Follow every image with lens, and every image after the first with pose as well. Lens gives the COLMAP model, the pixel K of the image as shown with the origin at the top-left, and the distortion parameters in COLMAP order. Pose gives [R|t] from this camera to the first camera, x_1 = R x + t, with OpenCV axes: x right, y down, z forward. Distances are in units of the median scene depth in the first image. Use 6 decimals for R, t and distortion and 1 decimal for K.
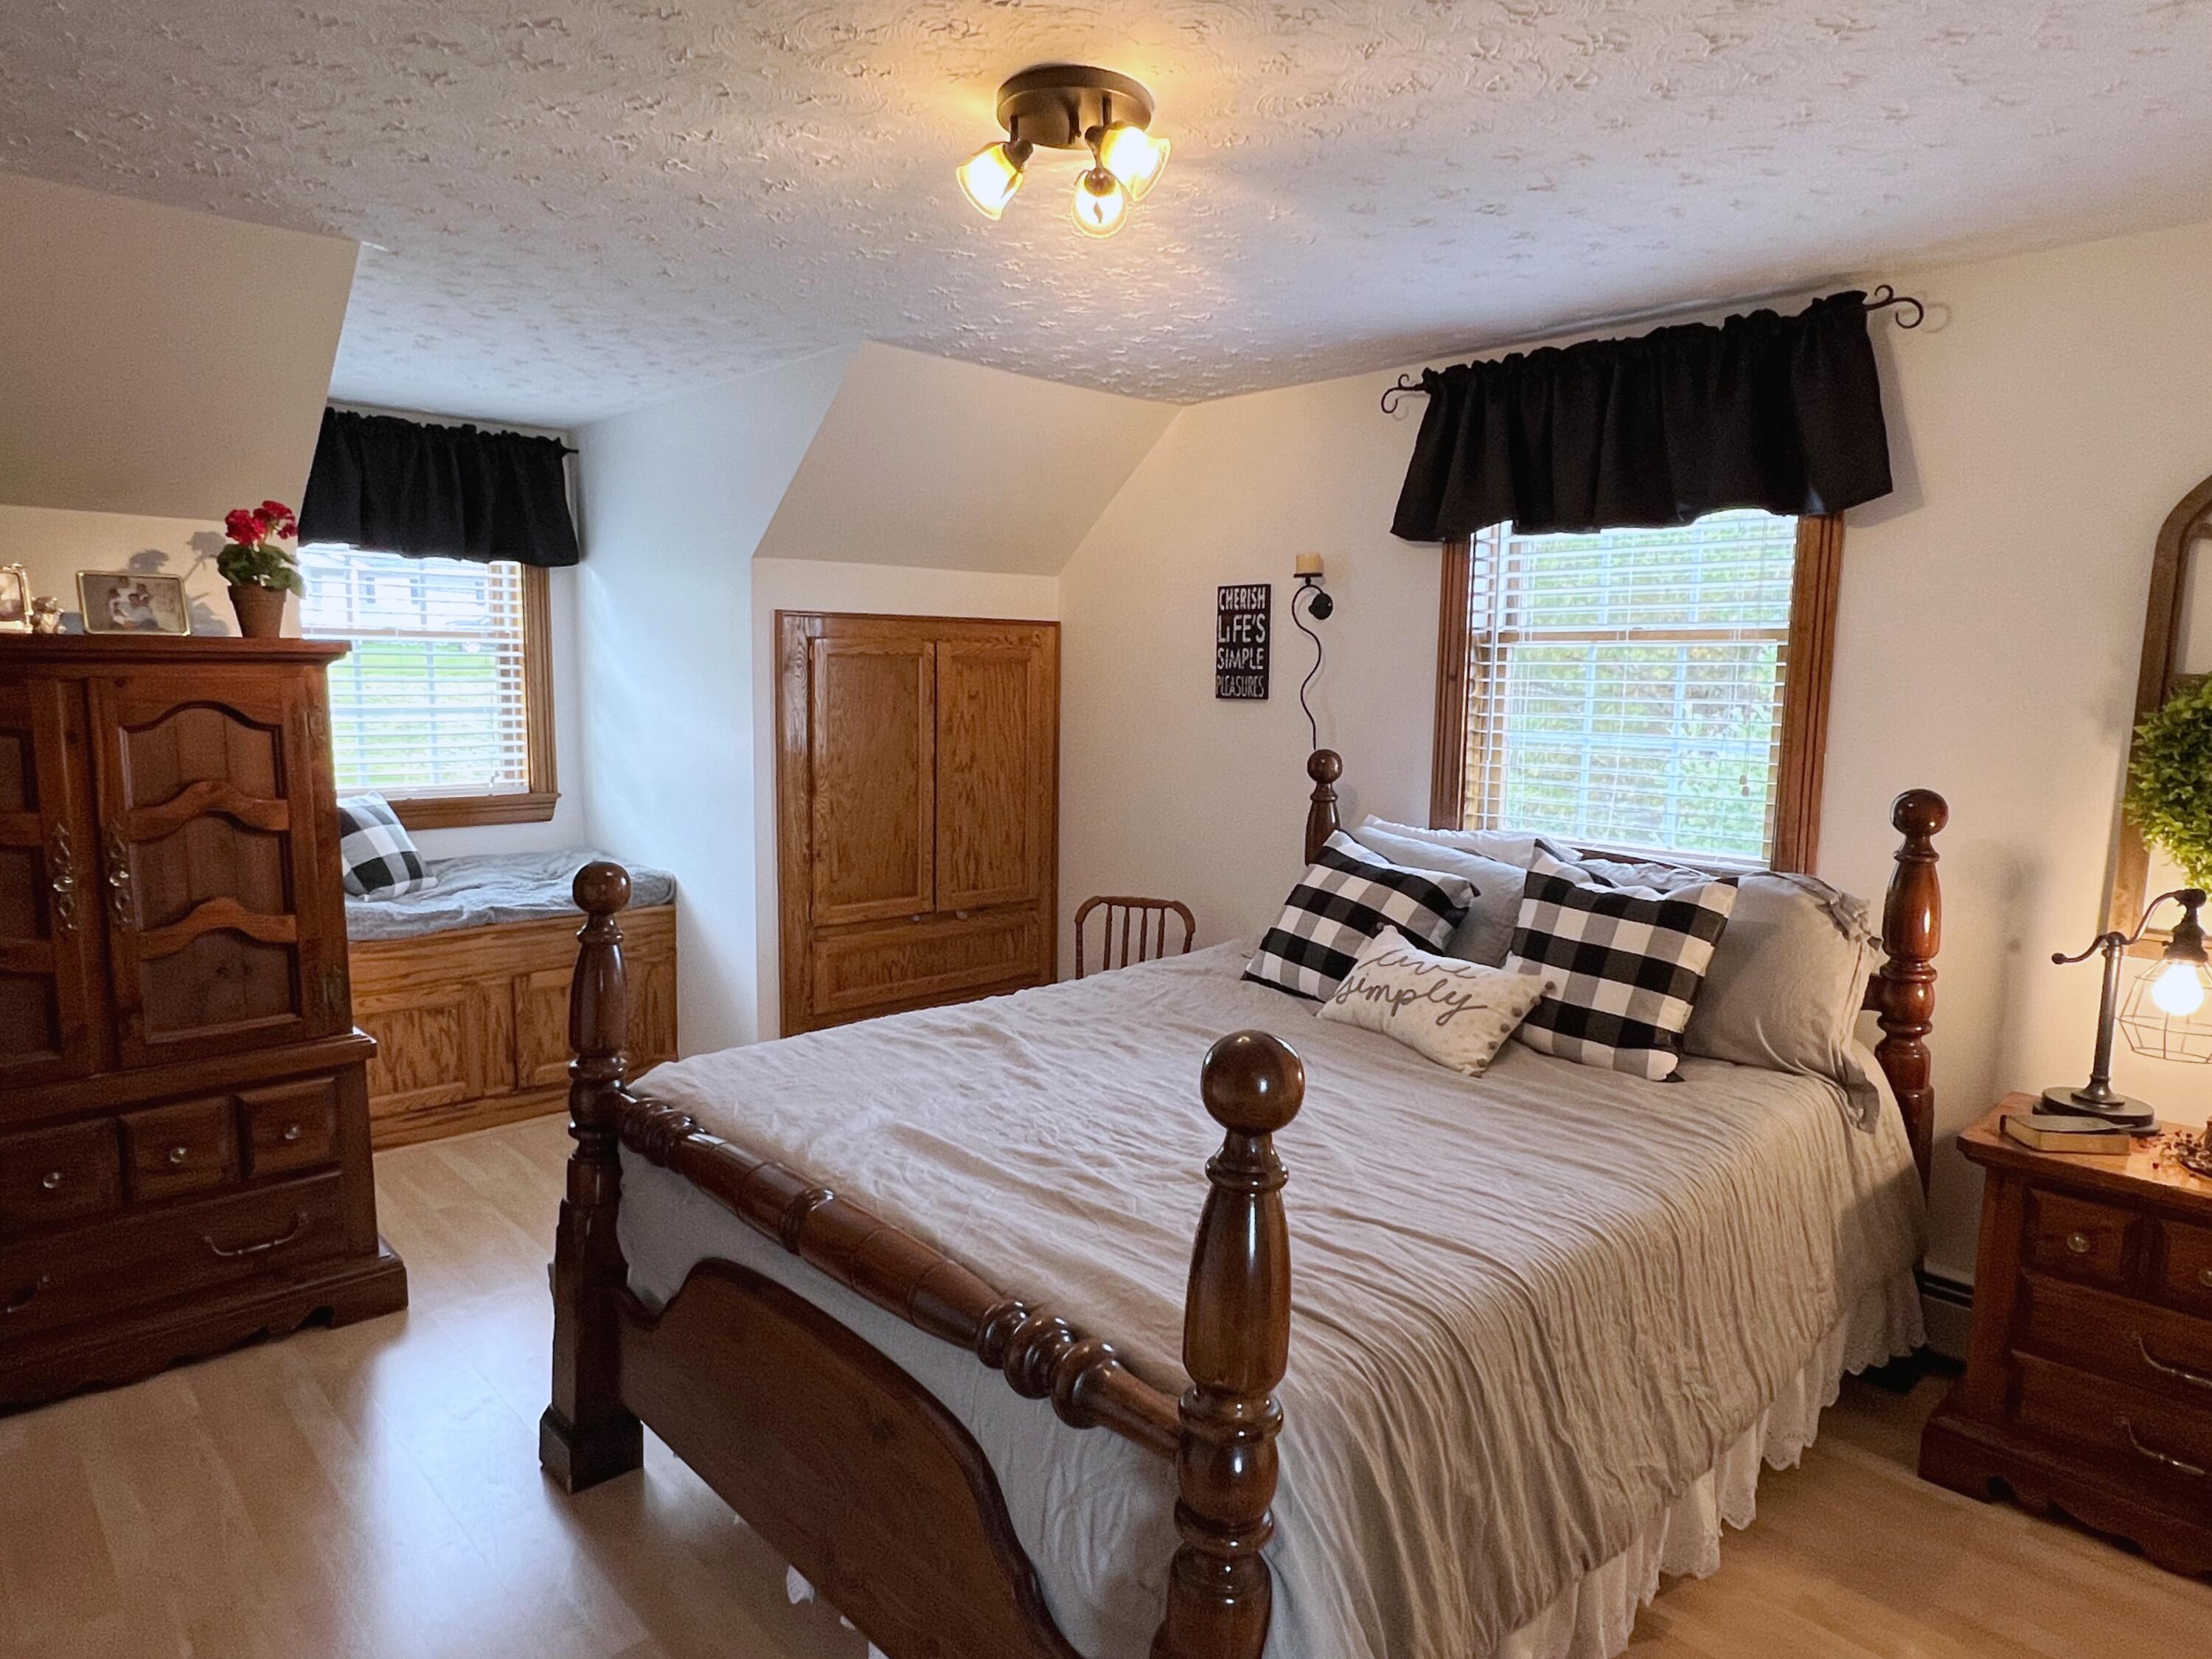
lens RADIAL K [[1309.9, 0, 1104.8], [0, 1309.9, 827.8], [0, 0, 1]] dist [0.007673, 0.001241]
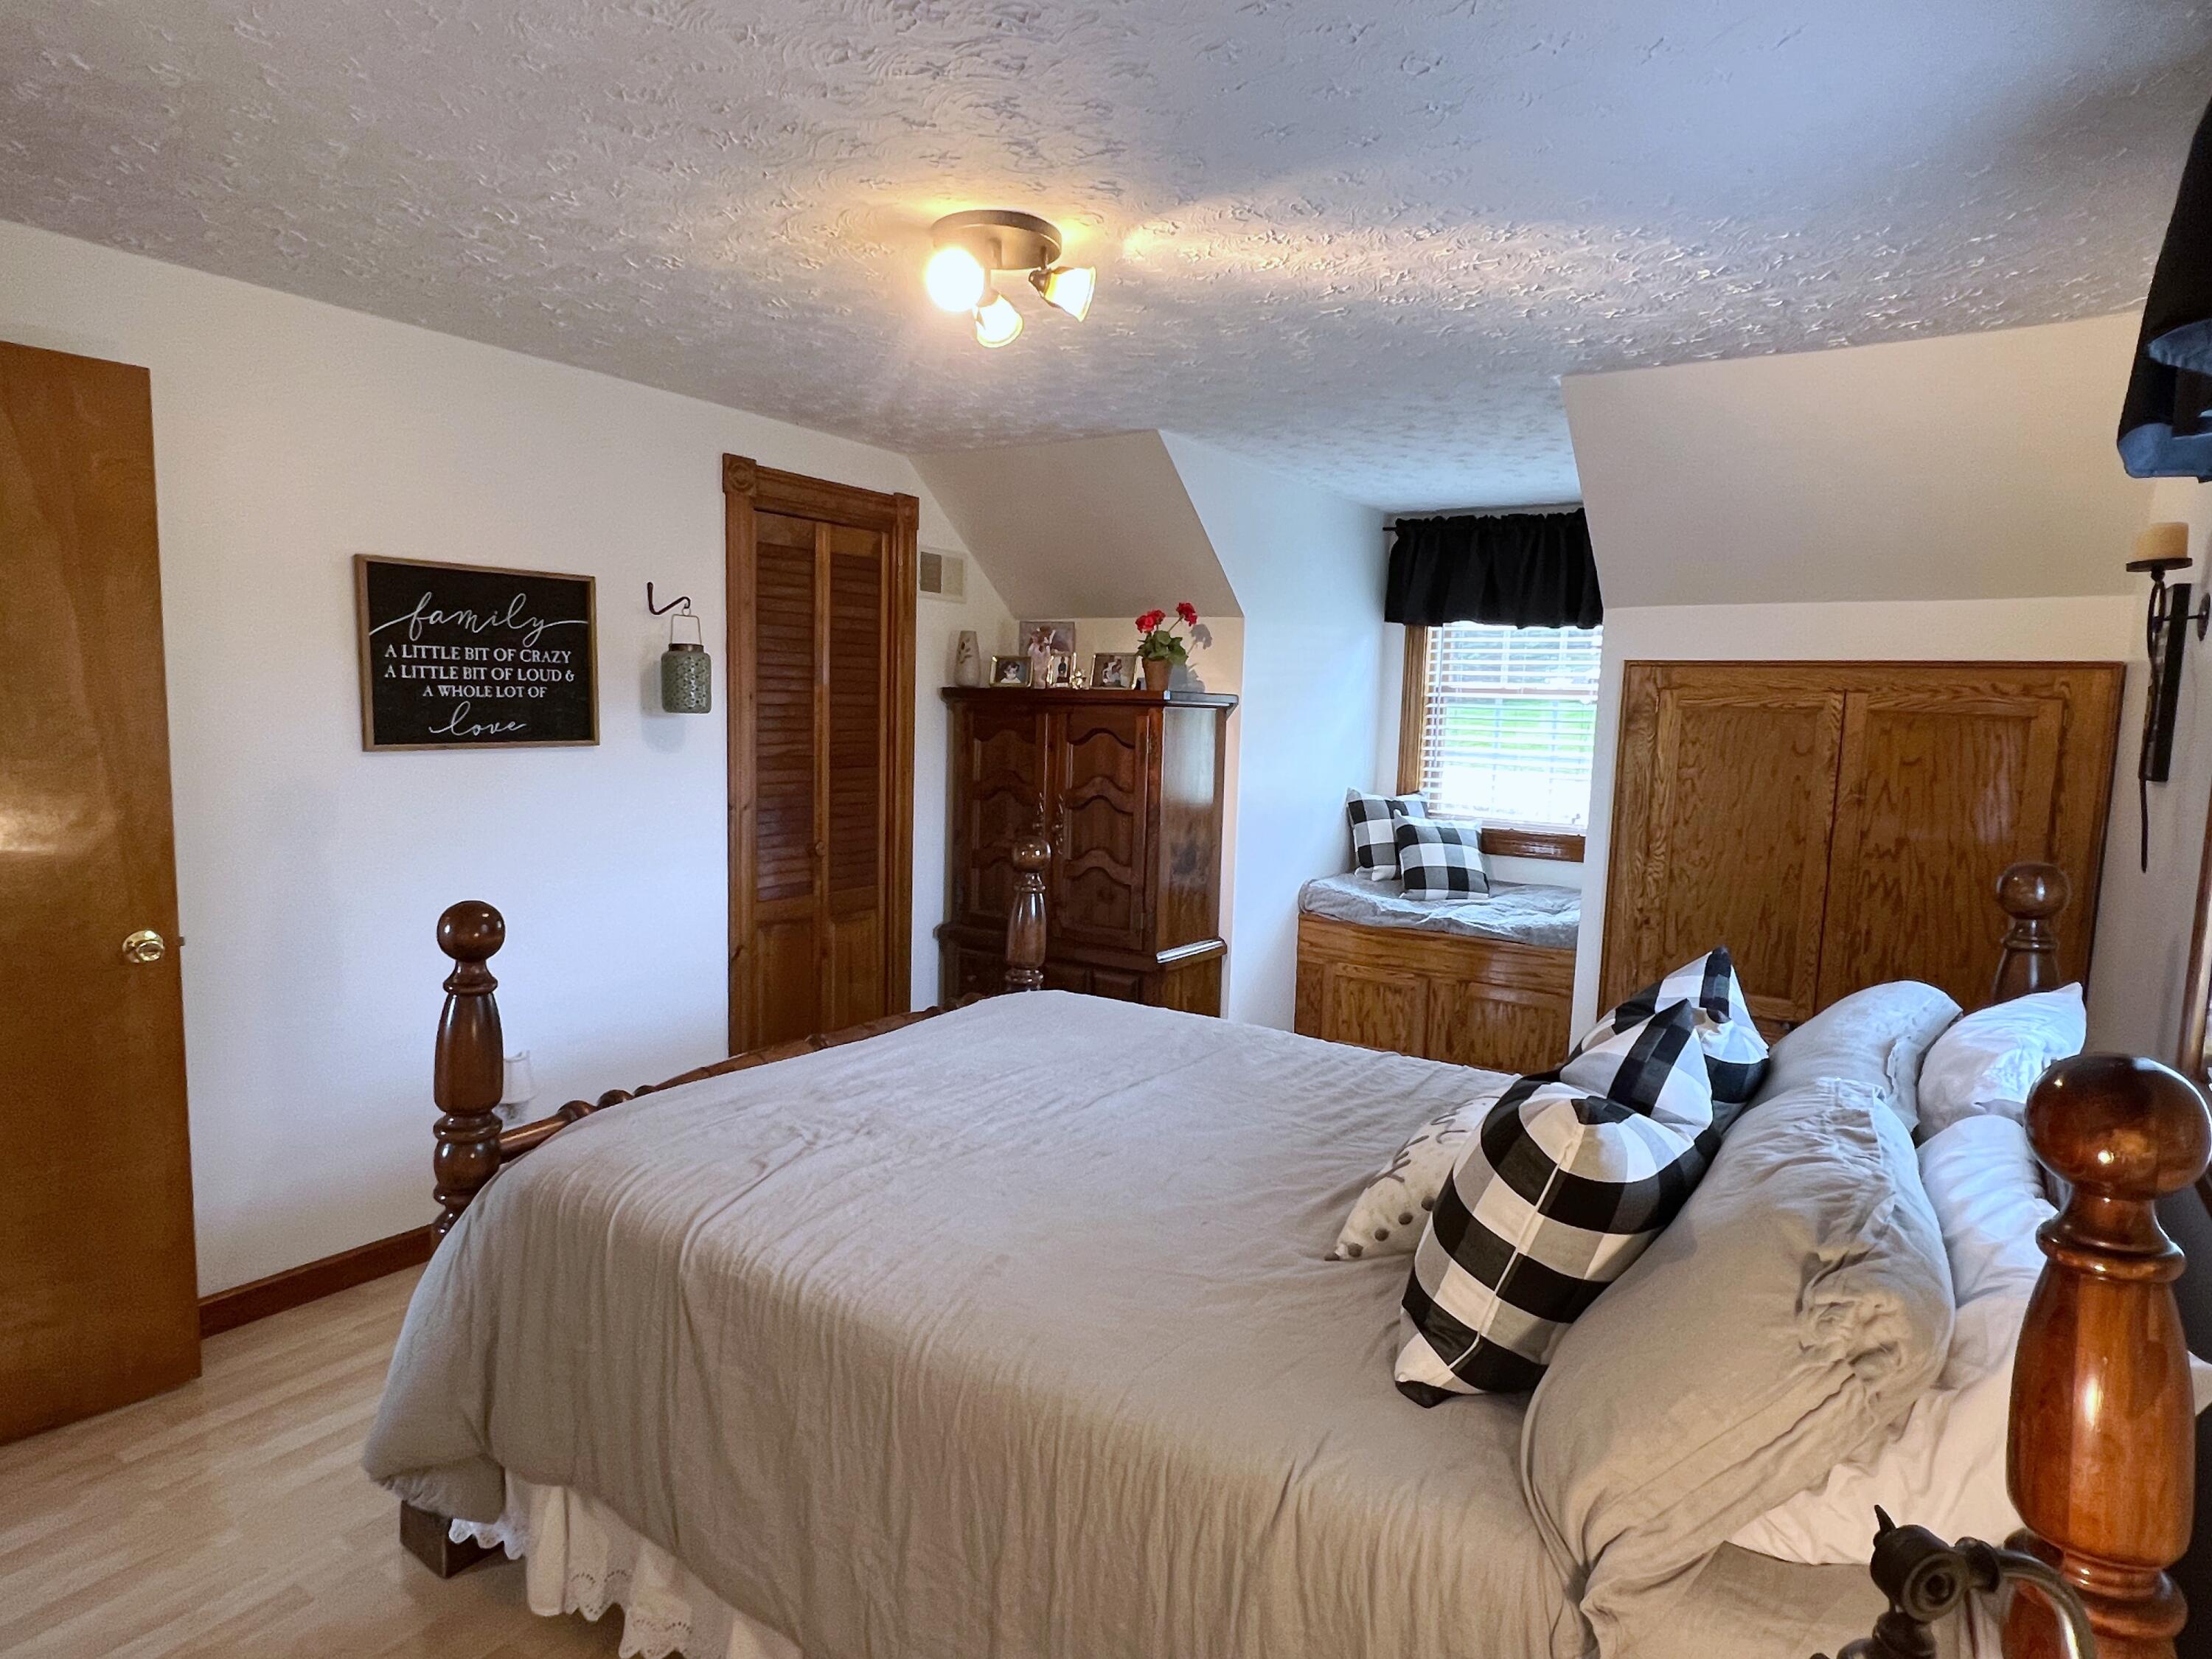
lens RADIAL K [[1246.0, 0, 1104.4], [0, 1246.0, 834.9], [0, 0, 1]] dist [0.040053, 0.002155]
pose [[0.248774, 0.100091, -0.963376, 0.545185], [-0.144660, 0.987329, 0.065224, -0.043189], [0.957698, 0.123136, 0.260102, 0.397466]]
